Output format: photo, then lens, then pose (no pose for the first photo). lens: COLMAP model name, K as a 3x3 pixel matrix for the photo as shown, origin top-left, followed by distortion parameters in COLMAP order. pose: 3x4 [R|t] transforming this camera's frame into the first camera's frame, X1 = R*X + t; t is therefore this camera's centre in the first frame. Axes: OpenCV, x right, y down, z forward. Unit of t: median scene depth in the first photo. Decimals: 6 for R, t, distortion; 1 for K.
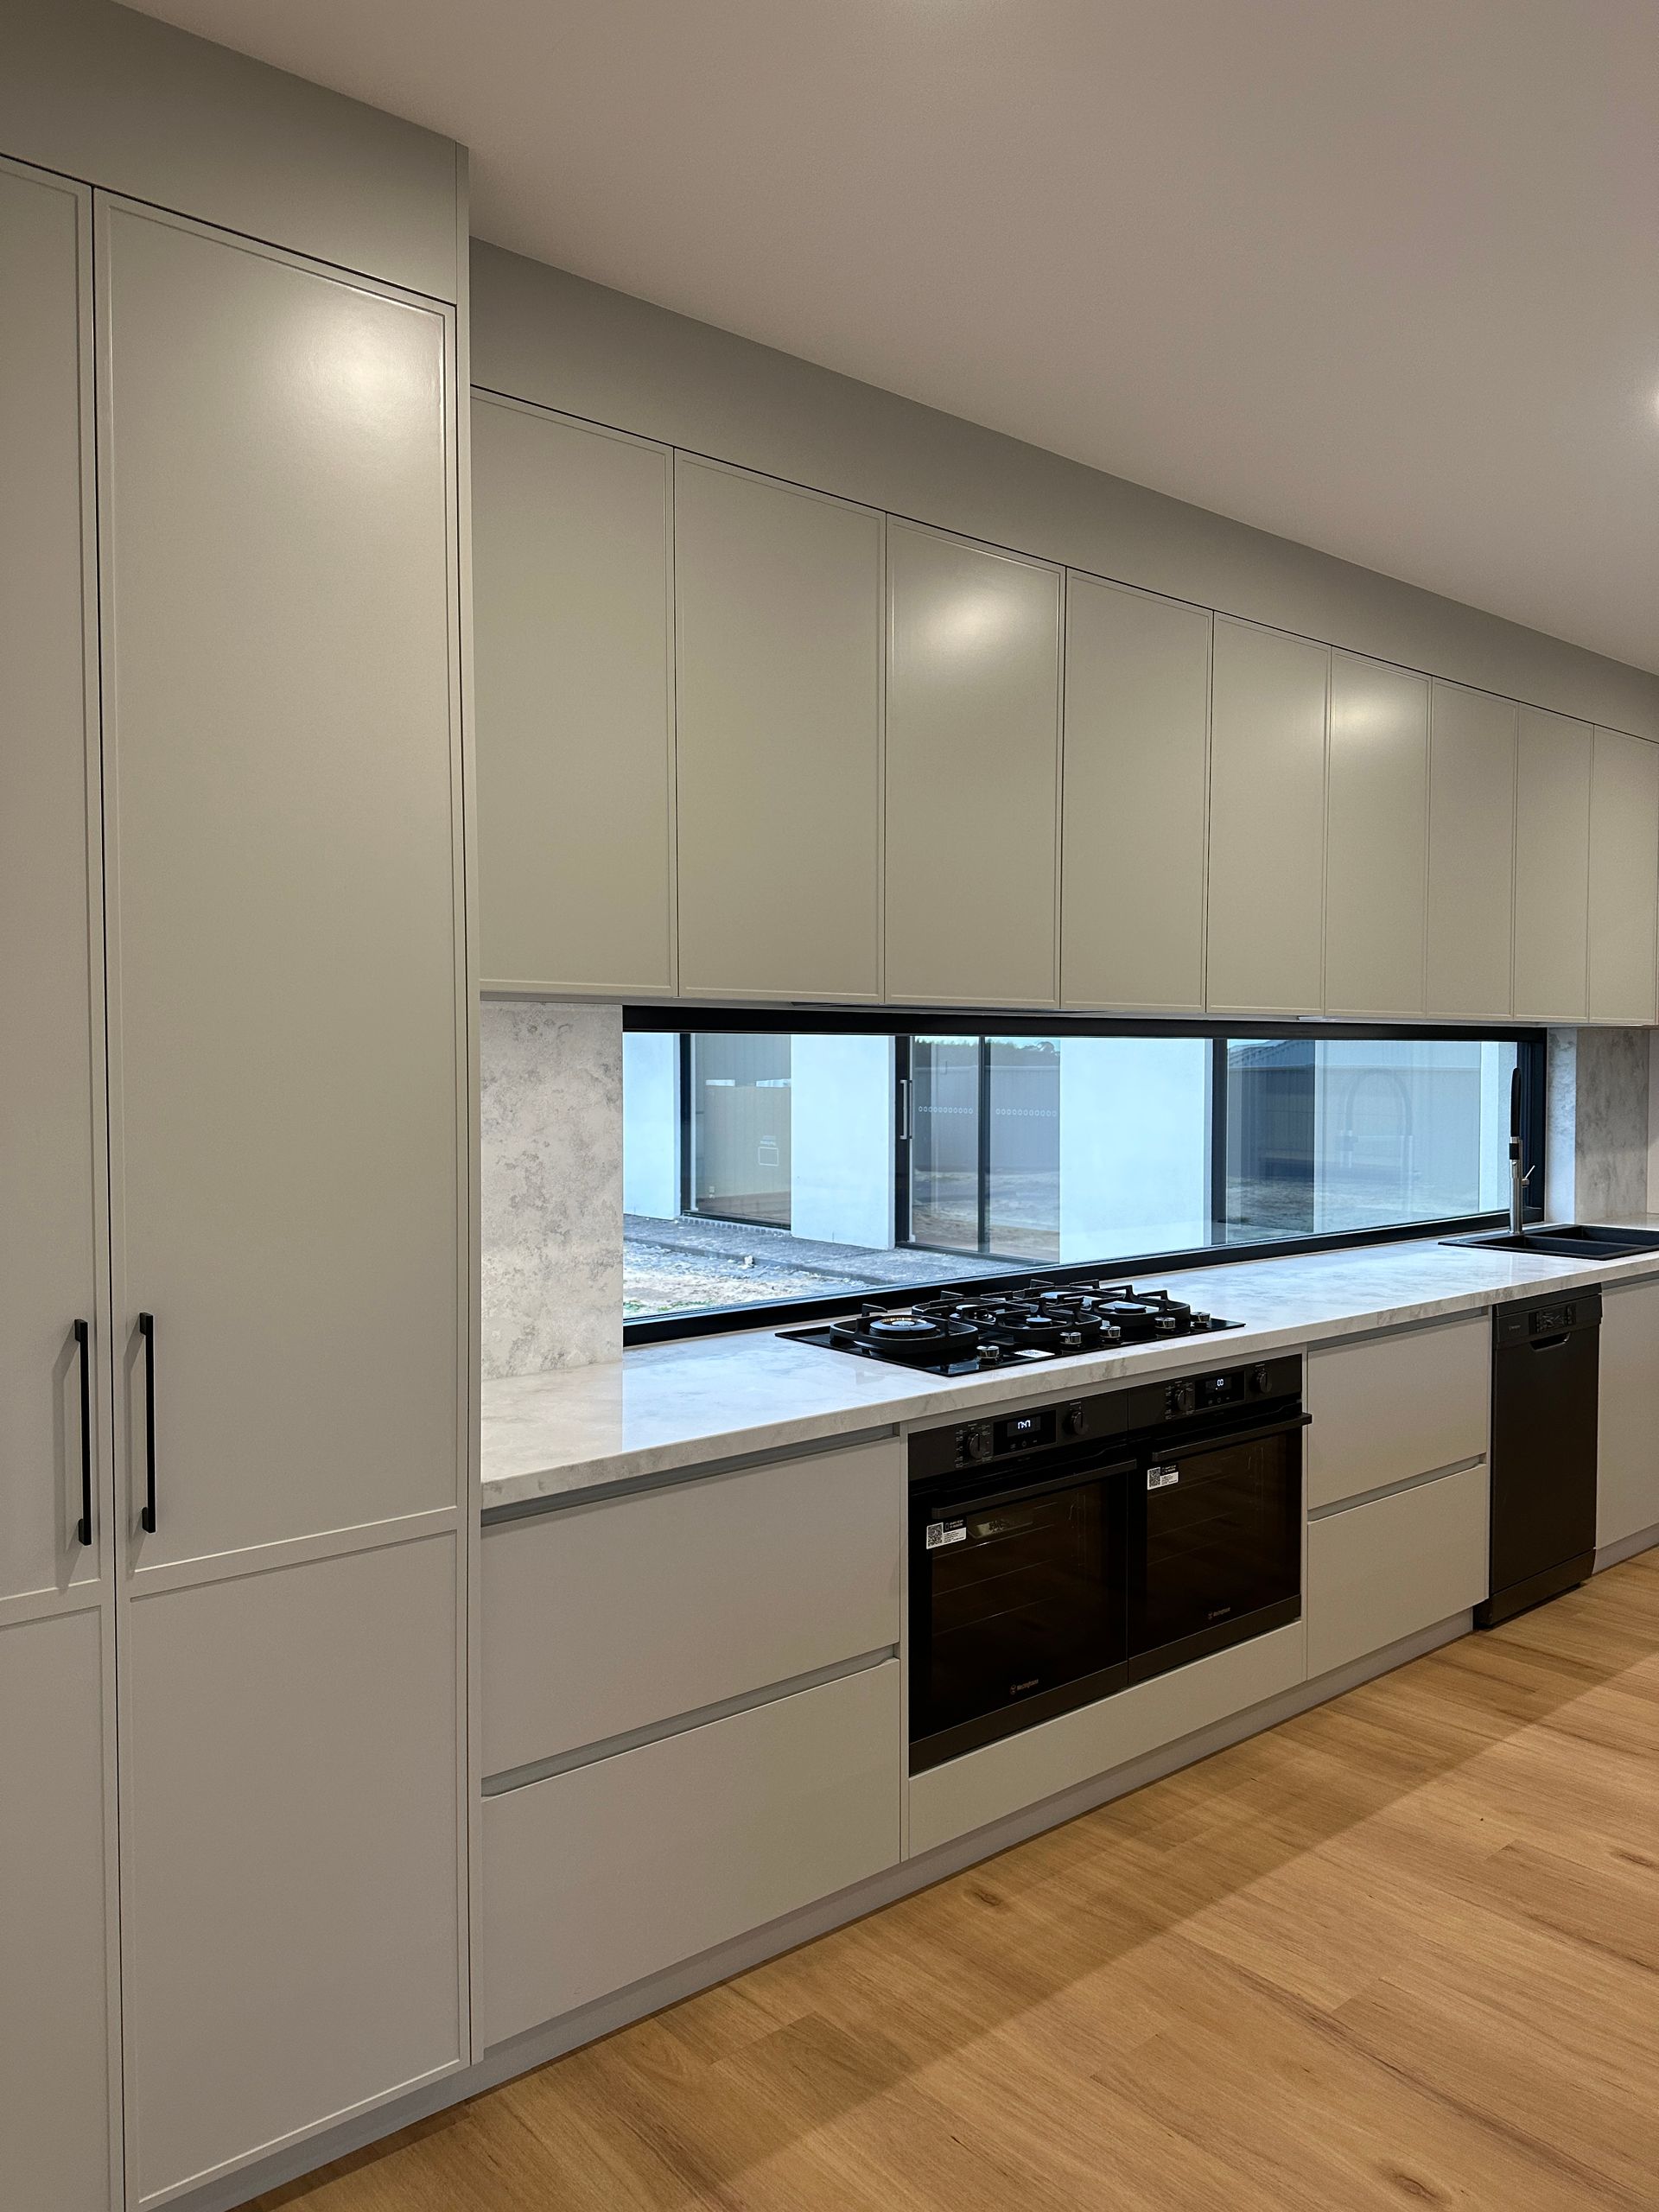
lens RADIAL K [[1561.4, 0, 831.2], [0, 1561.4, 1107.7], [0, 0, 1]] dist [-0.002748, 0.000111]
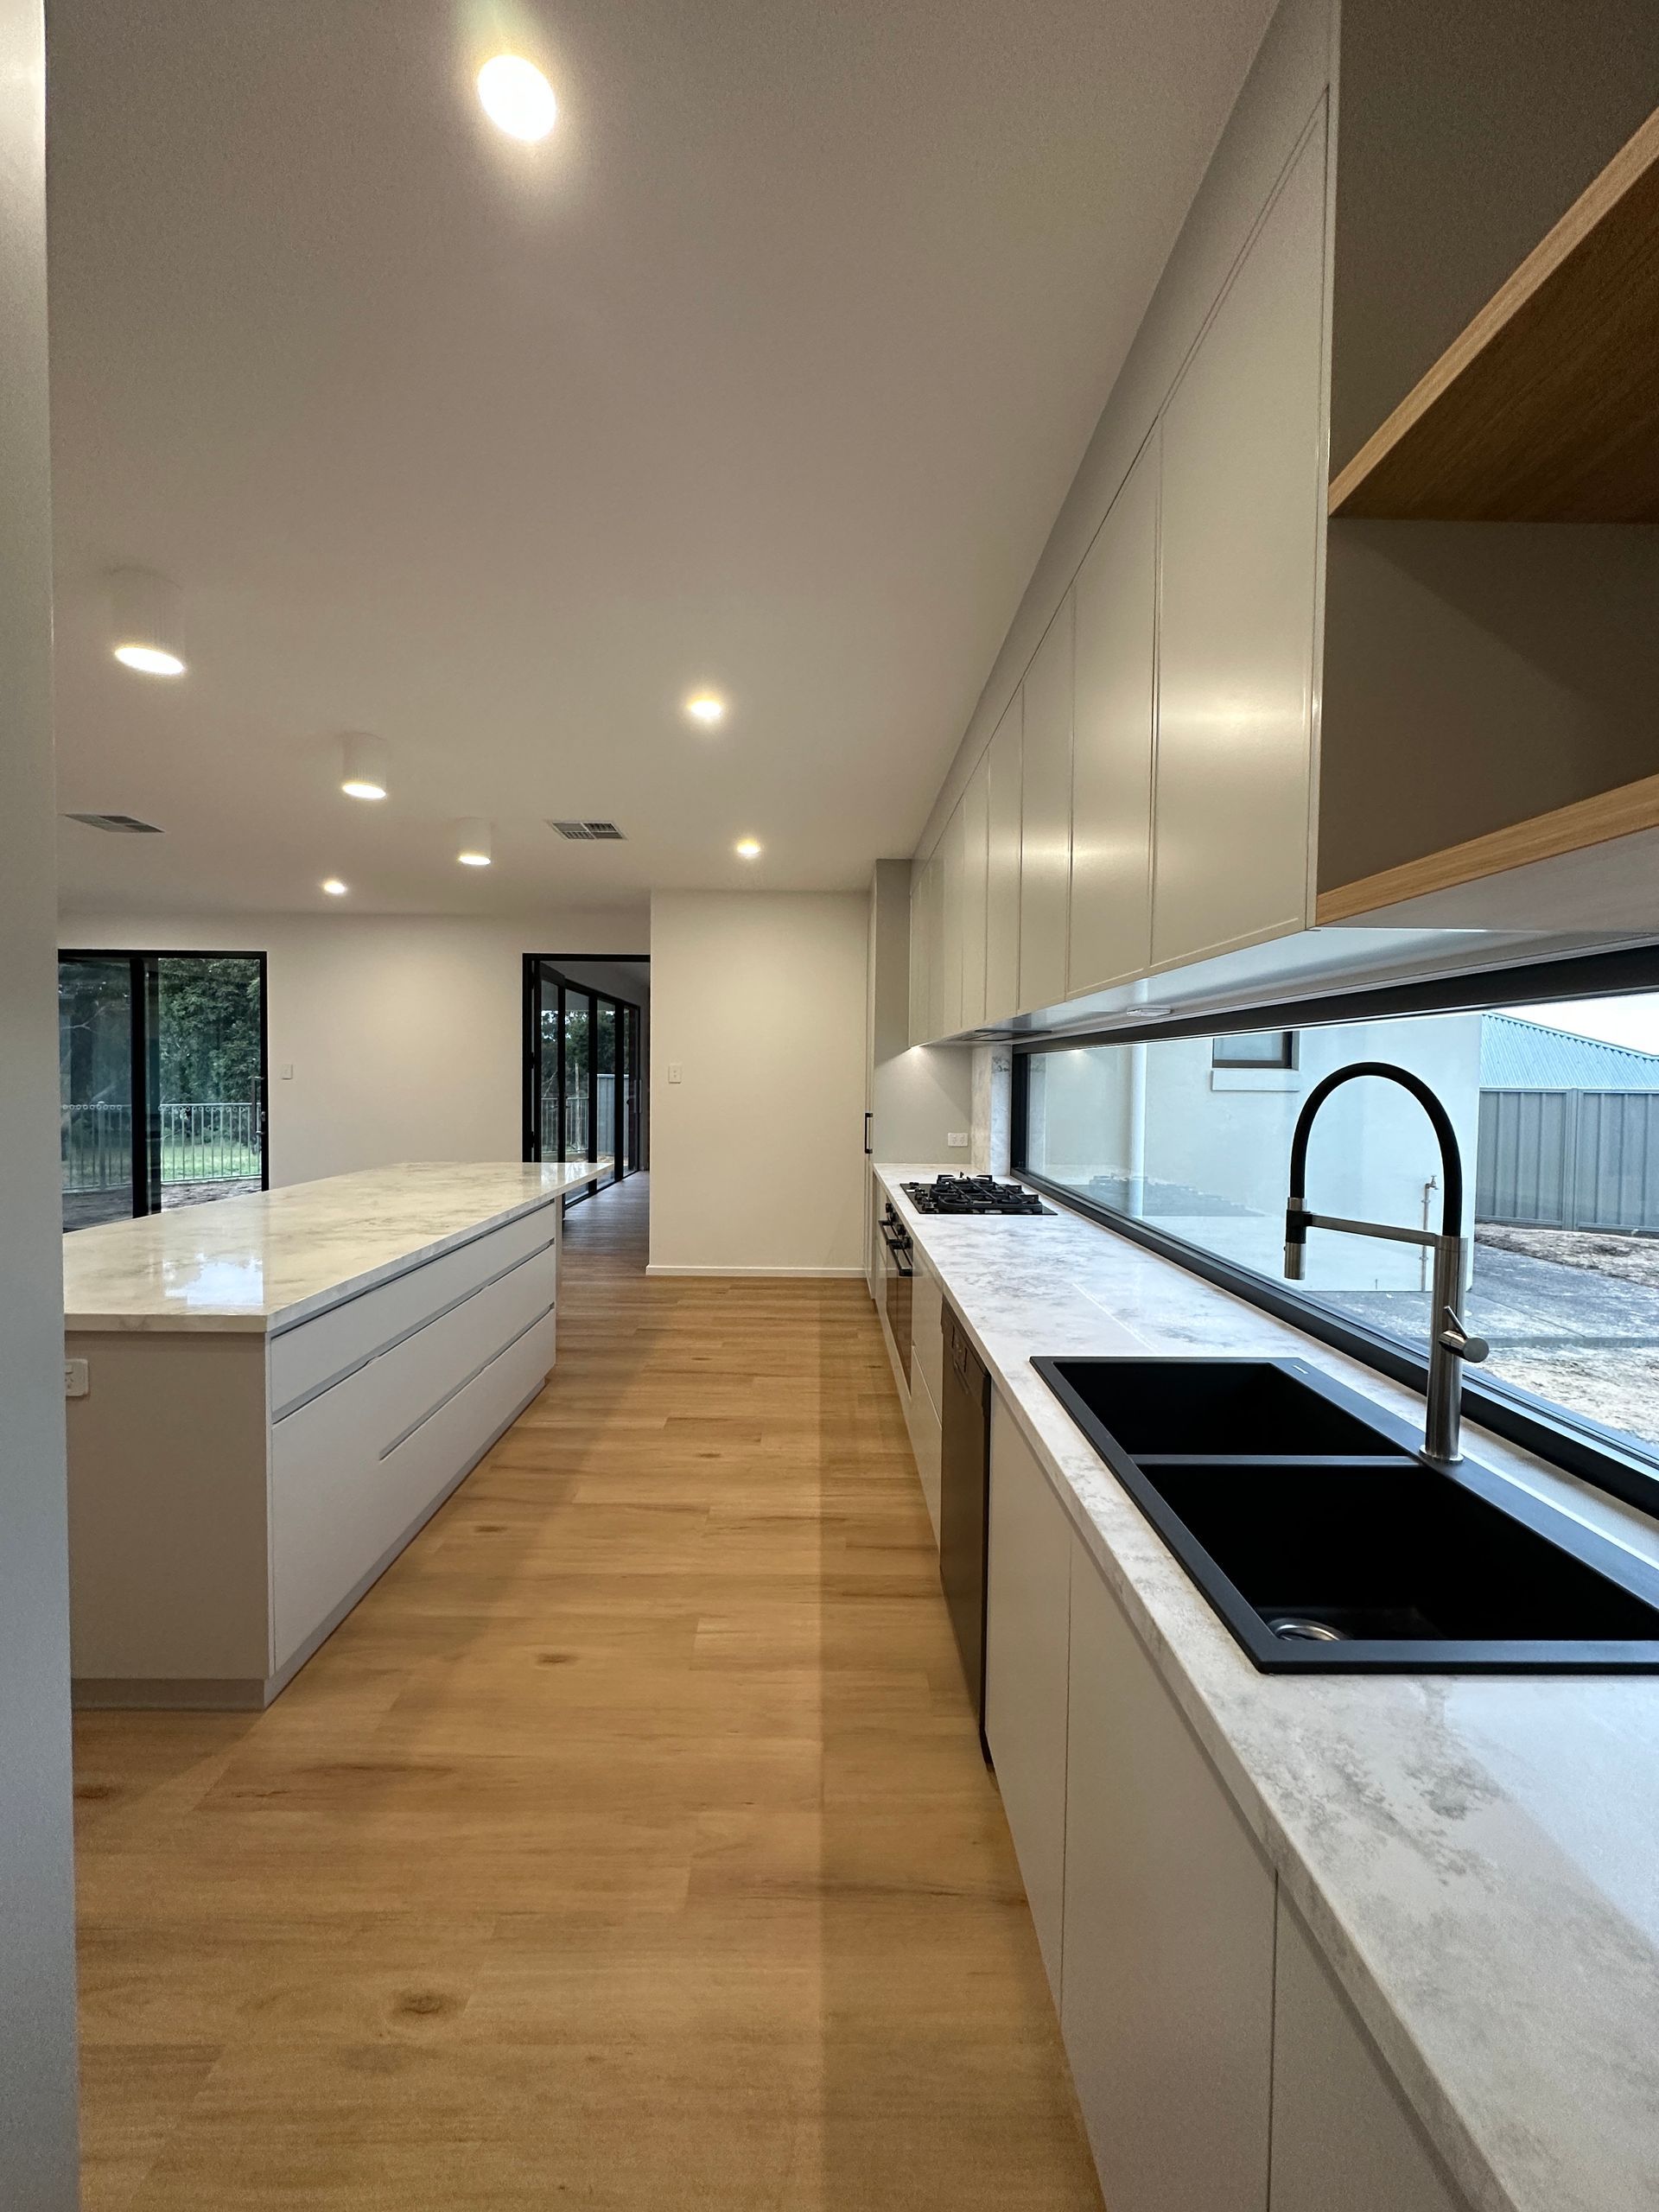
lens RADIAL K [[886.8, 0, 829.3], [0, 886.8, 1100.0], [0, 0, 1]] dist [-0.000794, 0.000138]
pose [[-0.632570, 0.014520, -0.774367, 0.681053], [-0.038808, 0.997974, 0.050415, -0.019962], [0.773530, 0.061943, -0.630725, 0.951514]]
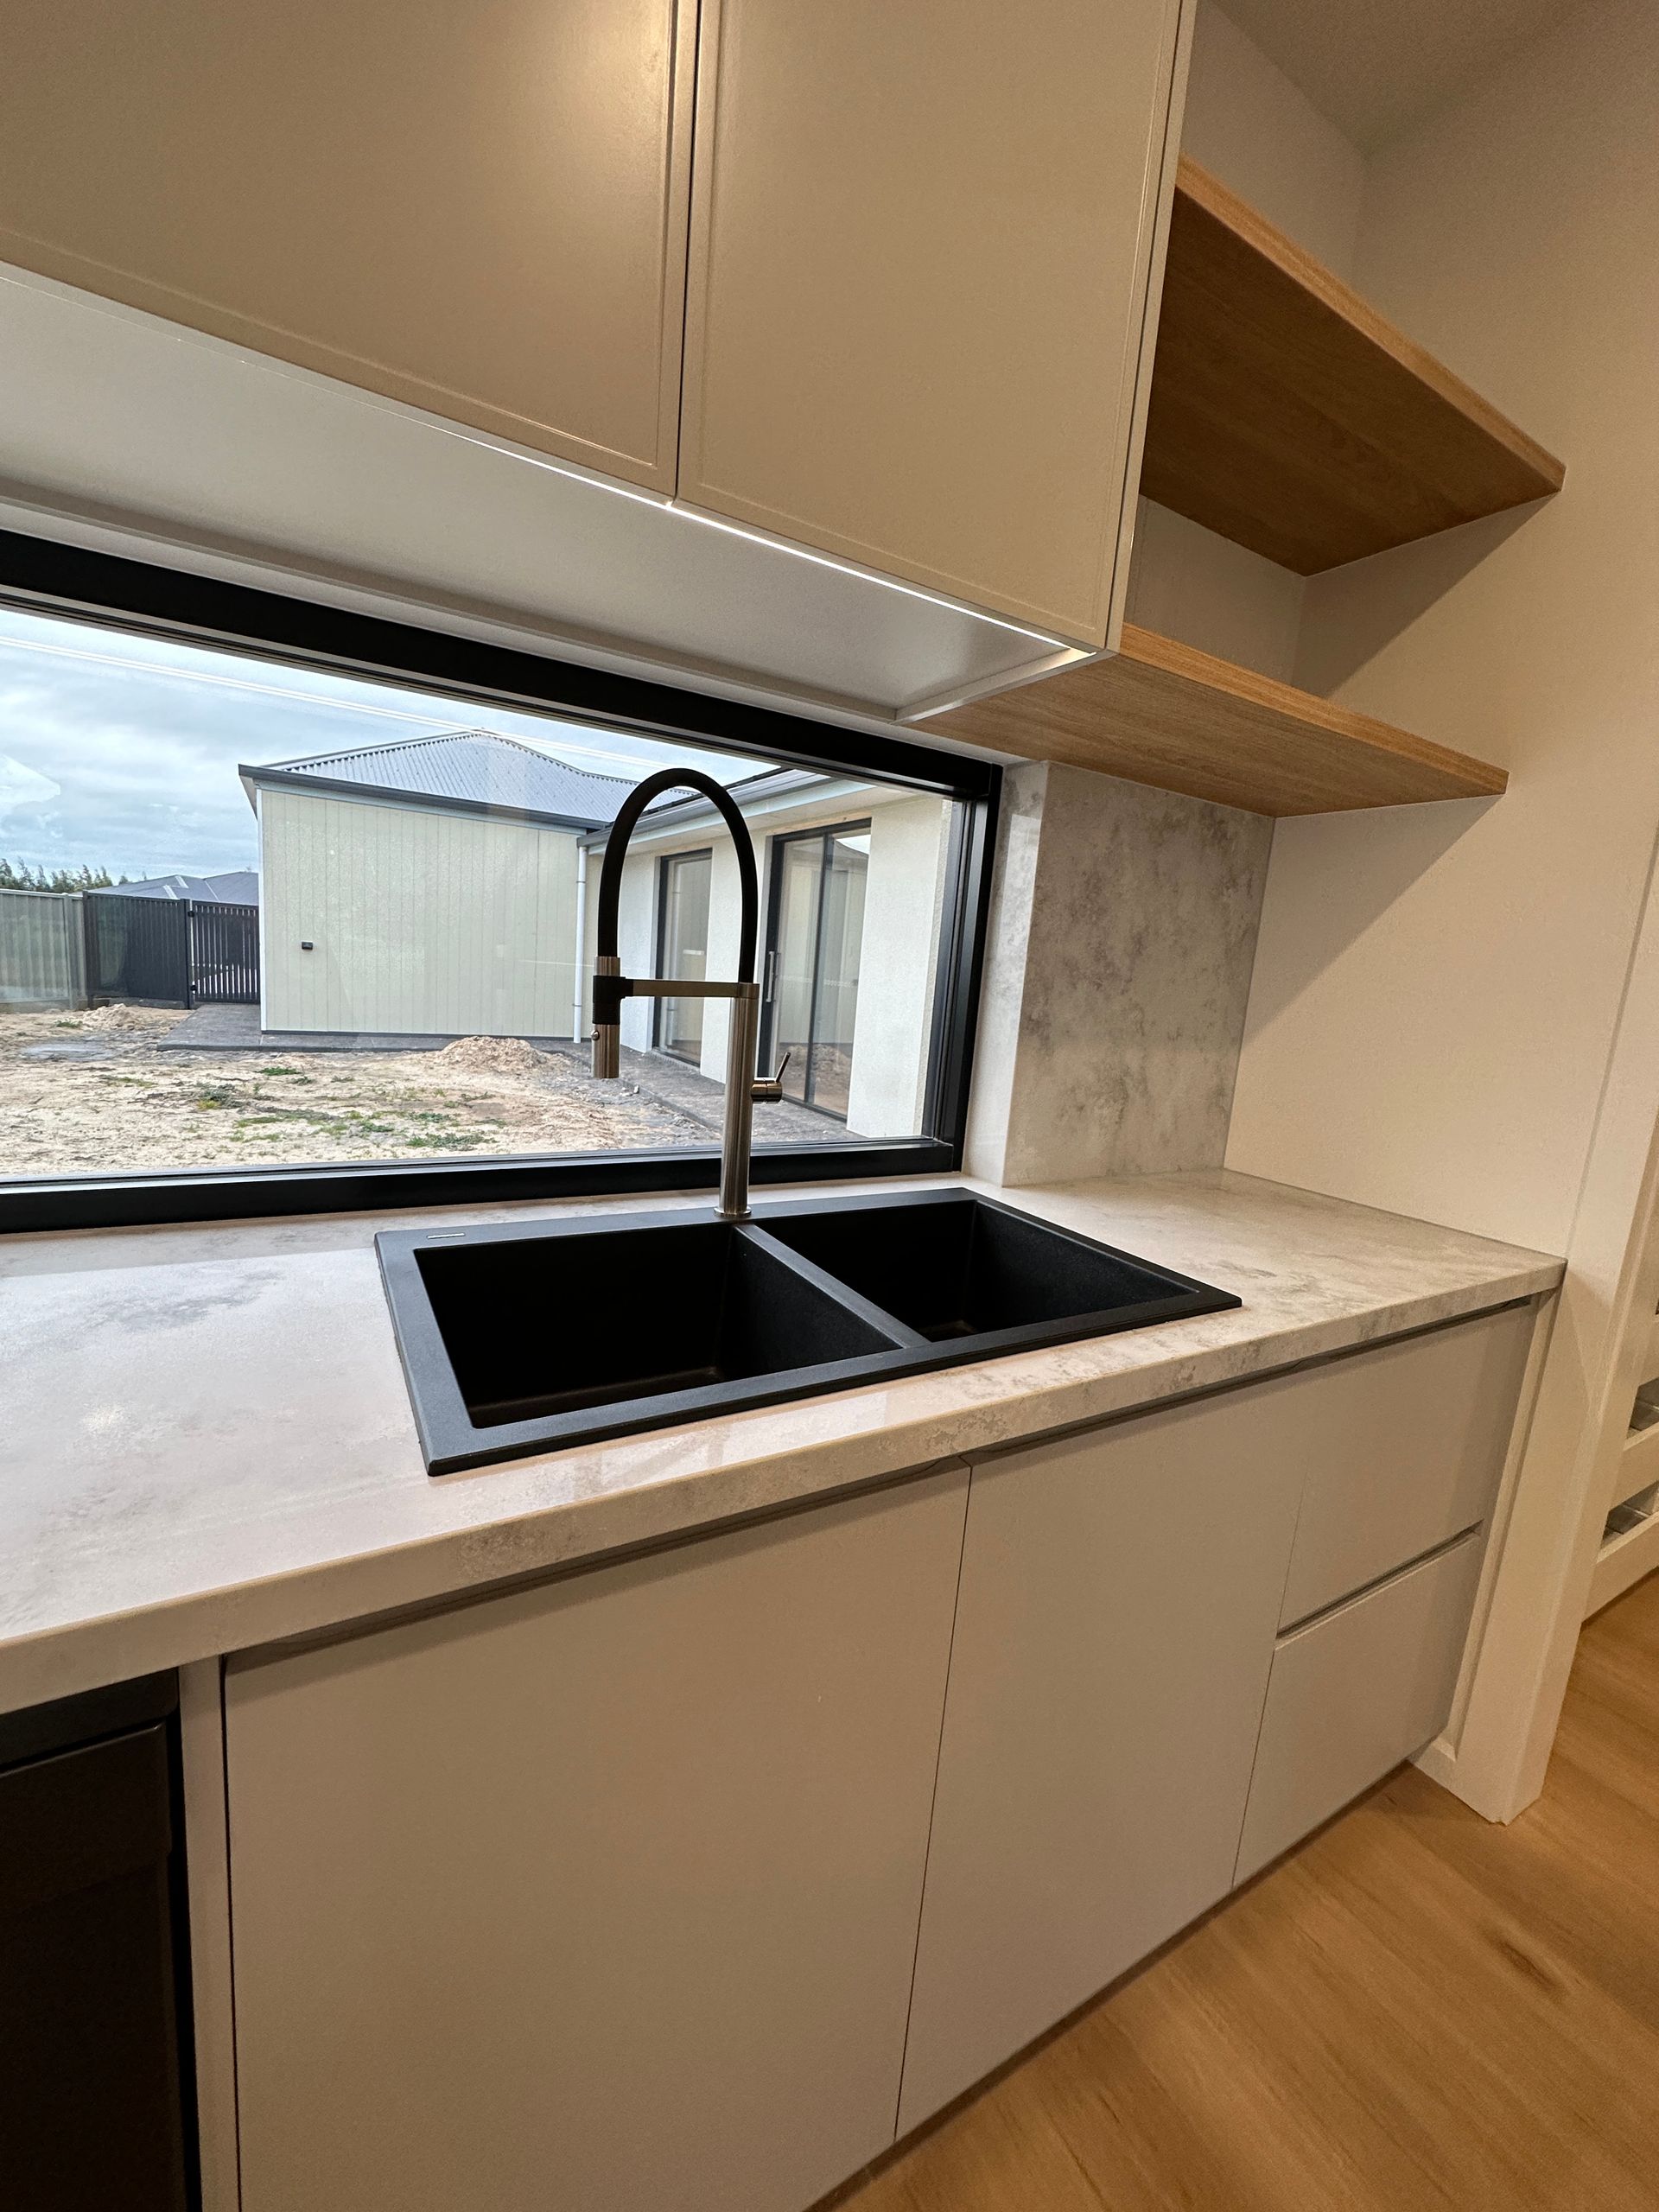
lens RADIAL K [[886.8, 0, 838.1], [0, 886.8, 1109.2], [0, 0, 1]] dist [-0.000794, 0.000138]
pose [[0.984464, 0.100913, -0.143694, 0.464523], [-0.082299, 0.988084, 0.130067, 0.019797], [0.155107, -0.116220, 0.981038, 0.728615]]
